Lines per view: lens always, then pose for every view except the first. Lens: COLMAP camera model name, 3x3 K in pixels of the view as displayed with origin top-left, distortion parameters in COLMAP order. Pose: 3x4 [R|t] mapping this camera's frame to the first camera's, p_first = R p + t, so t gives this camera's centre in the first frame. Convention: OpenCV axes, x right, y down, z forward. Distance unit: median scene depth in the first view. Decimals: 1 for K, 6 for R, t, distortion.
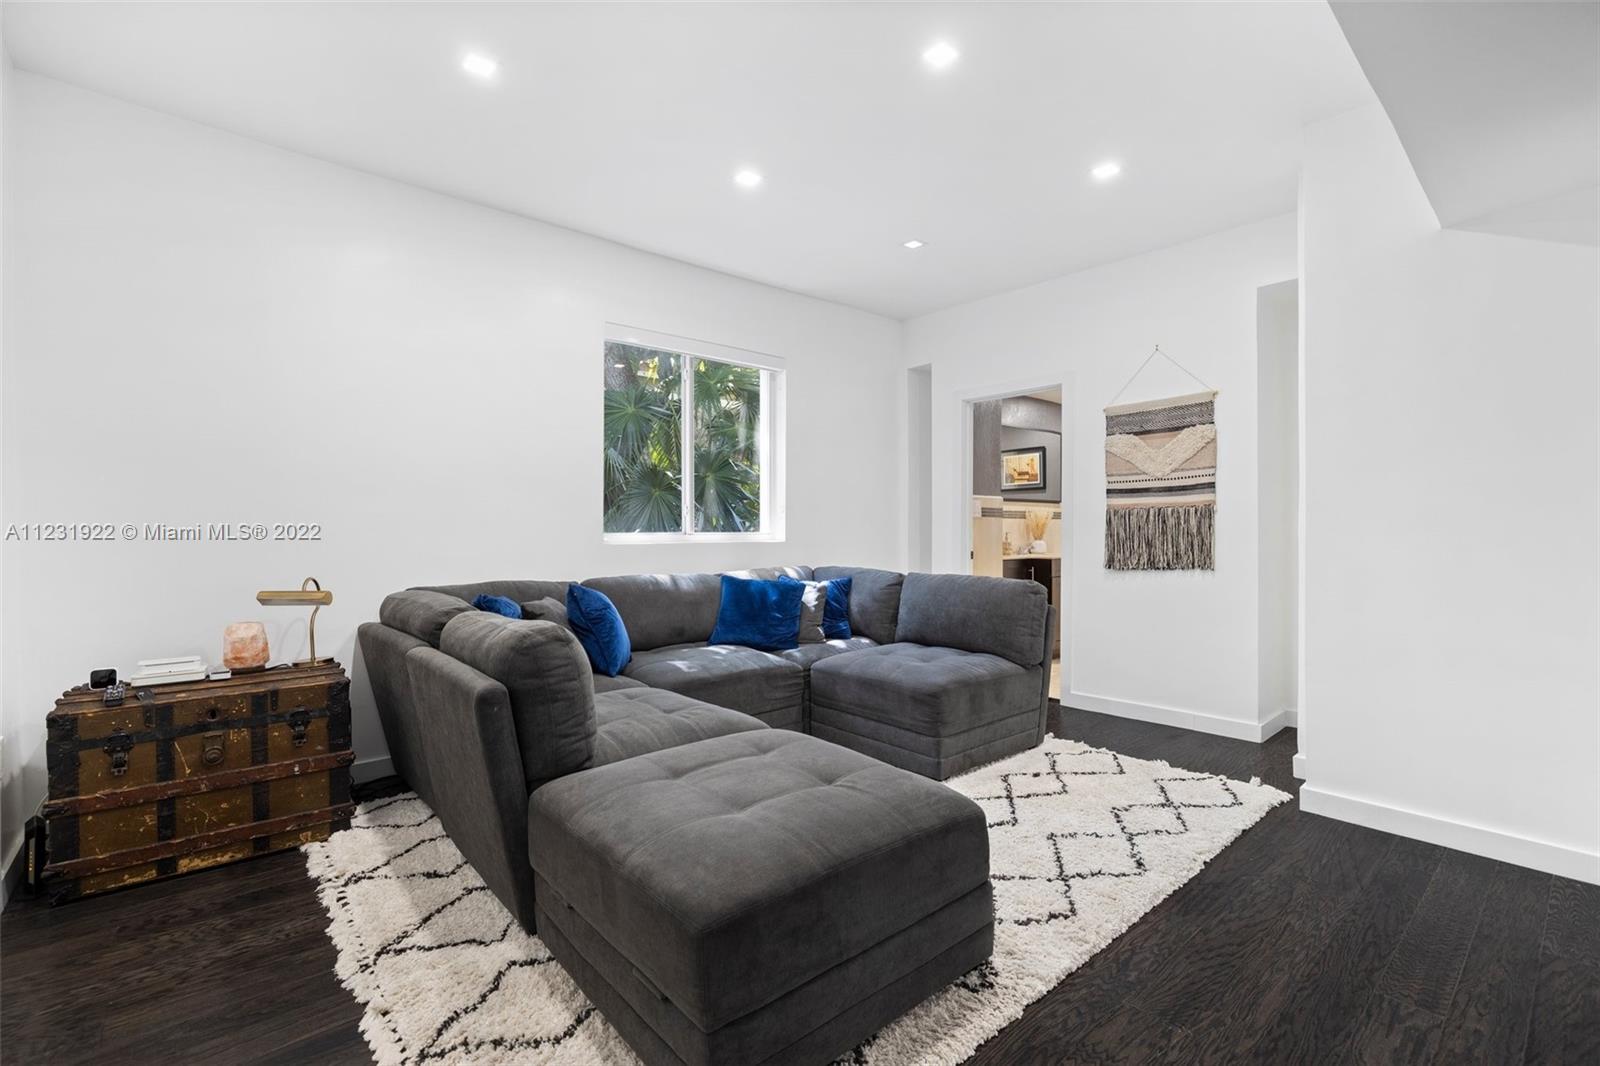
lens RADIAL K [[716.0, 0, 802.0], [0, 716.0, 535.7], [0, 0, 1]] dist [-0.004335, 0.001368]
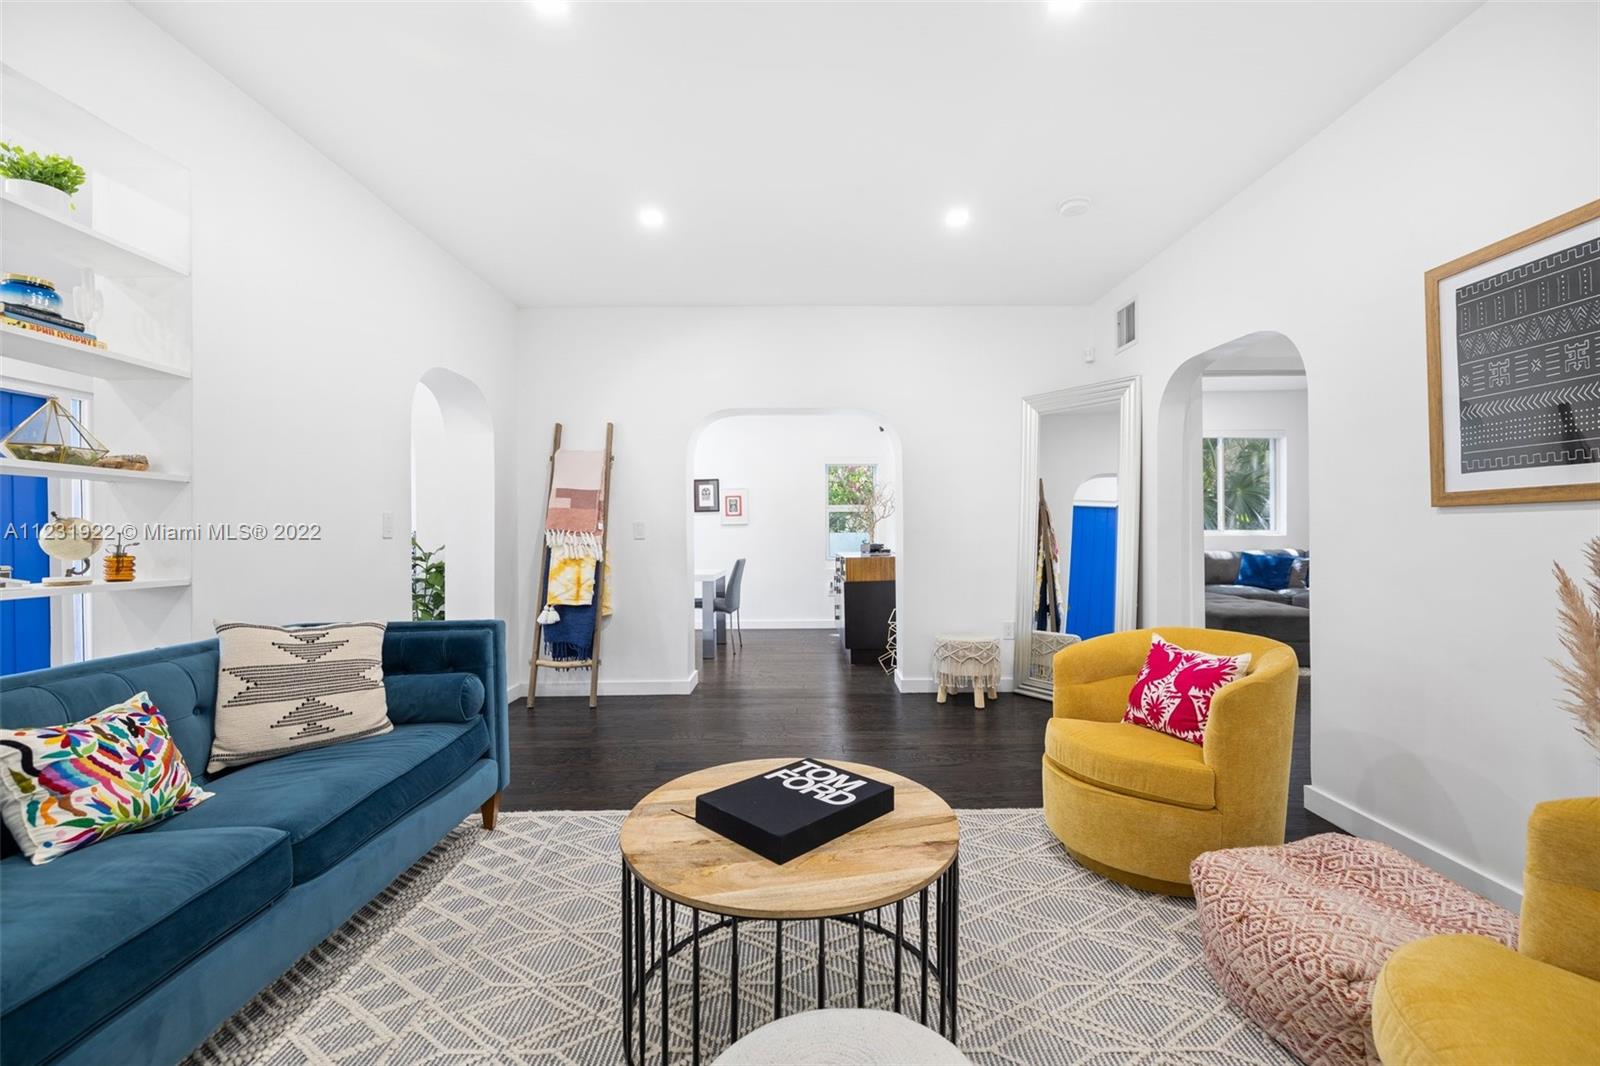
lens RADIAL K [[673.2, 0, 804.1], [0, 673.2, 538.7], [0, 0, 1]] dist [0.003127, 0.000266]
pose [[0.754532, -0.009894, -0.656189, 0.181578], [0.024704, 0.999606, 0.013335, -0.035042], [0.655798, -0.026272, 0.754479, -1.108292]]
